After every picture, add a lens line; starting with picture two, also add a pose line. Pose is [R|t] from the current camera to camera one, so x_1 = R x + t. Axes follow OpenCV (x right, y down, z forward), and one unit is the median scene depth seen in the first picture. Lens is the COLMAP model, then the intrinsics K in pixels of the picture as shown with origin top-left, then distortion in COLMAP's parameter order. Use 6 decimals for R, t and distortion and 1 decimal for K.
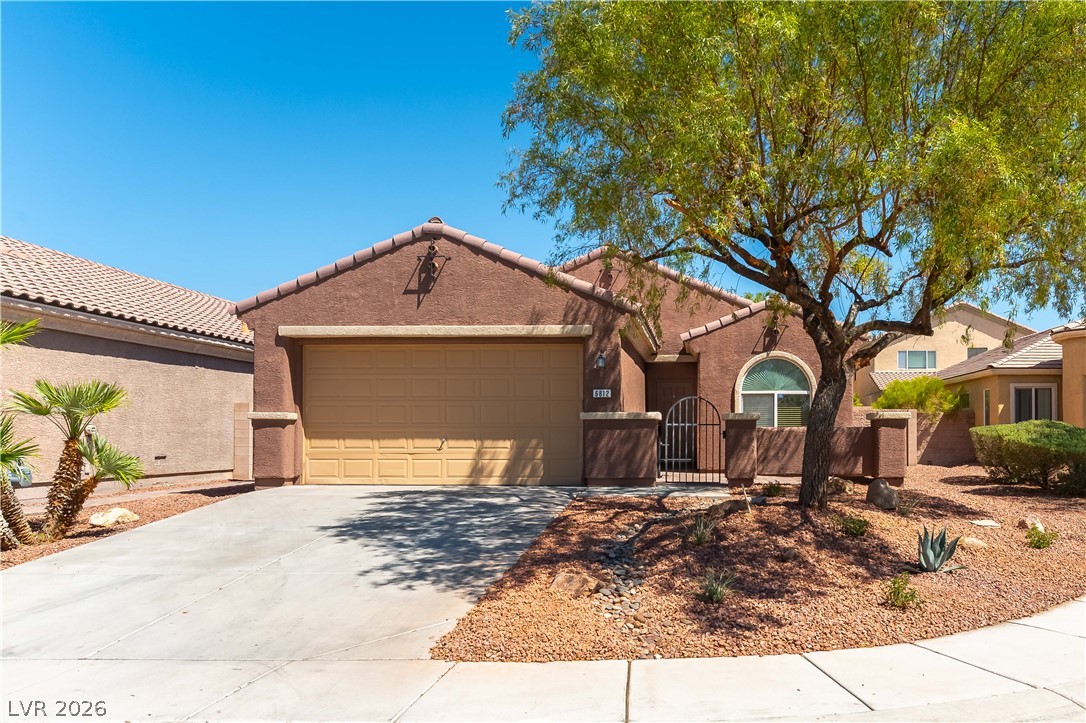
lens RADIAL K [[782.6, 0, 658.2], [0, 782.6, 419.9], [0, 0, 1]] dist [0.006485, -0.001682]
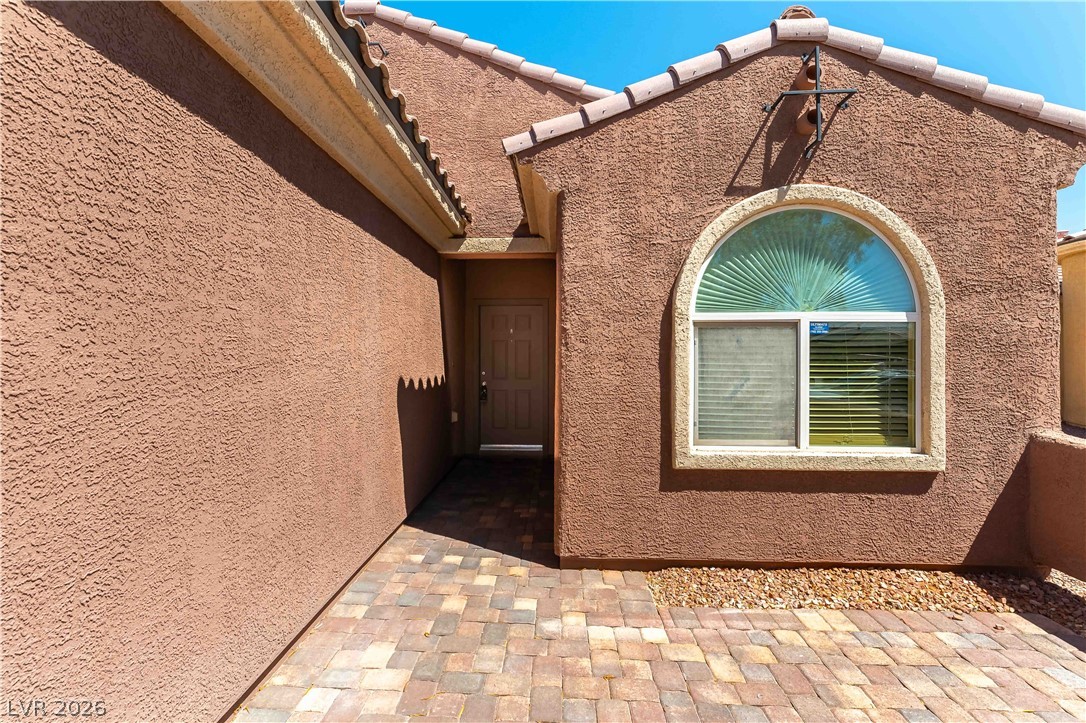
lens RADIAL K [[460.9, 0, 528.5], [0, 460.9, 355.1], [0, 0, 1]] dist [0.001225, -0.000194]
pose [[0.999996, 0.002086, -0.002068, 0.050745], [-0.002051, 0.999855, 0.016916, -0.028718], [0.002103, -0.016912, 0.999855, 1.032883]]
